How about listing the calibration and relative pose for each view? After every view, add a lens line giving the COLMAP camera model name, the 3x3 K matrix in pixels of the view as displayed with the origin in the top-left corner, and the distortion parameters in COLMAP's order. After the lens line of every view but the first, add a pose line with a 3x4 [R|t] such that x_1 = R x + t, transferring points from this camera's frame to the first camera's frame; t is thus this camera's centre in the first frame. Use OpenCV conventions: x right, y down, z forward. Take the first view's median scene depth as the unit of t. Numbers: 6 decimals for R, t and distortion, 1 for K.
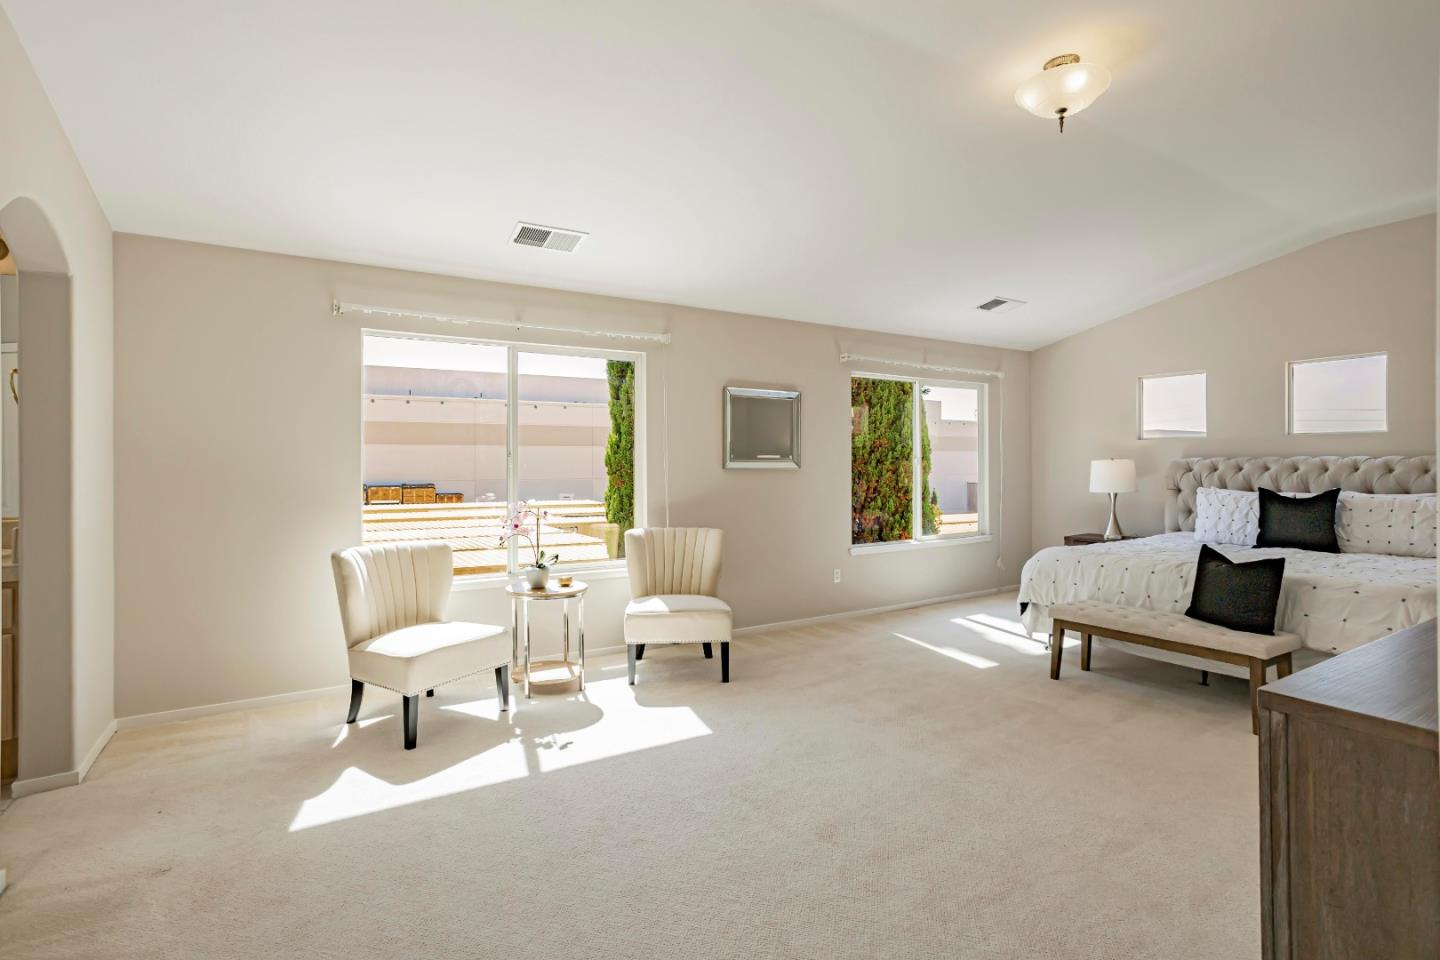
lens RADIAL K [[698.6, 0, 709.1], [0, 698.6, 466.3], [0, 0, 1]] dist [-0.056576, 0.035734]
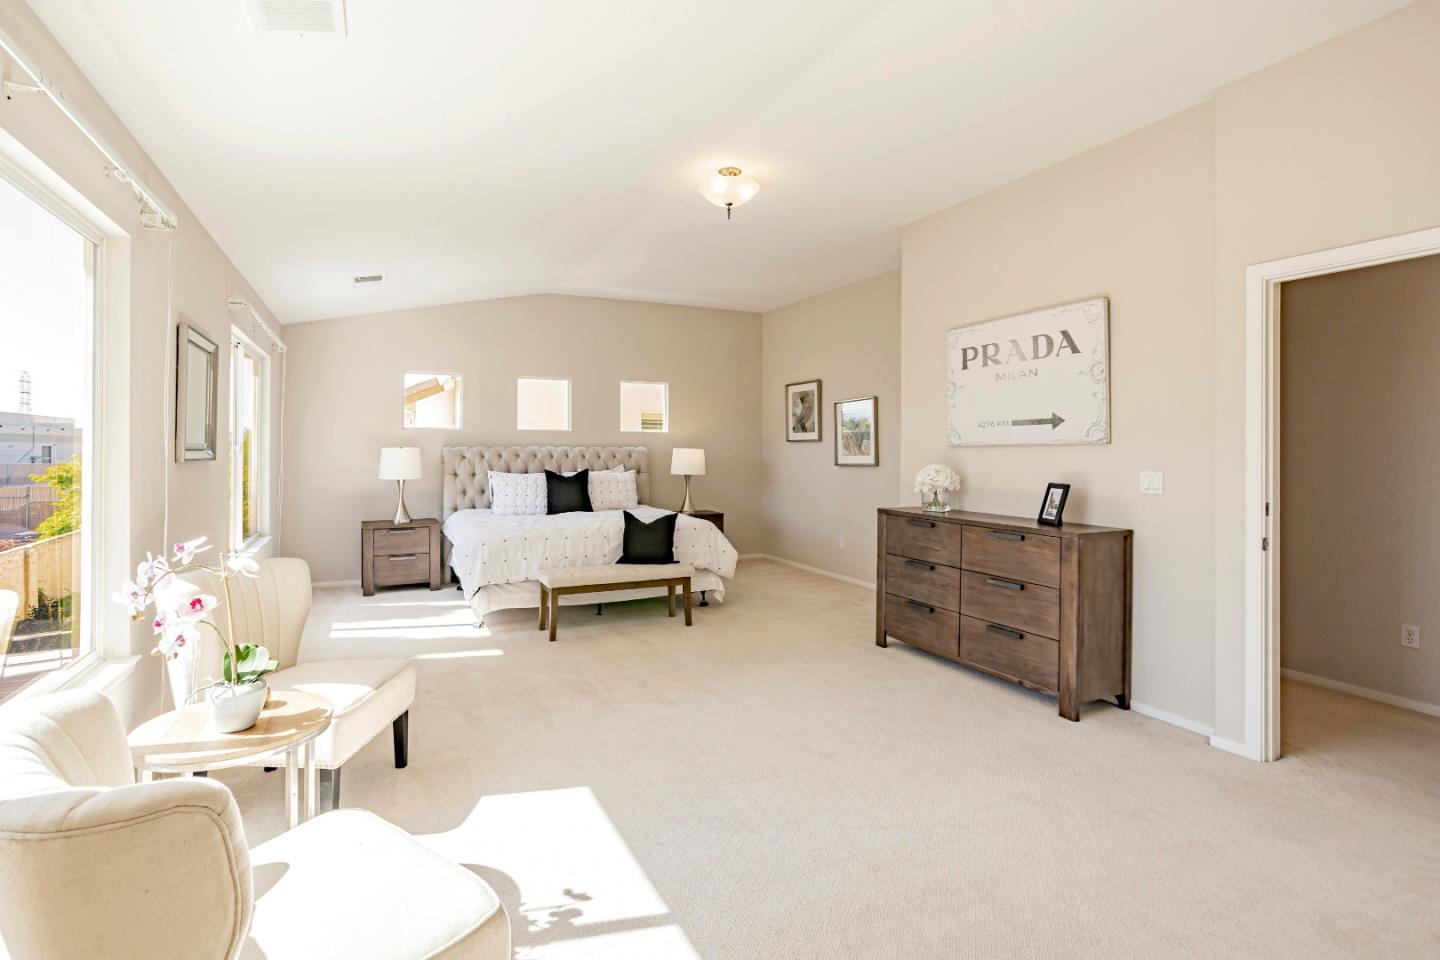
lens RADIAL K [[698.6, 0, 709.1], [0, 698.6, 466.3], [0, 0, 1]] dist [-0.056576, 0.035734]
pose [[0.115320, -0.022570, 0.993072, -0.585507], [0.000645, 0.999743, 0.022647, -0.008459], [-0.993328, -0.001972, 0.115305, 0.572828]]
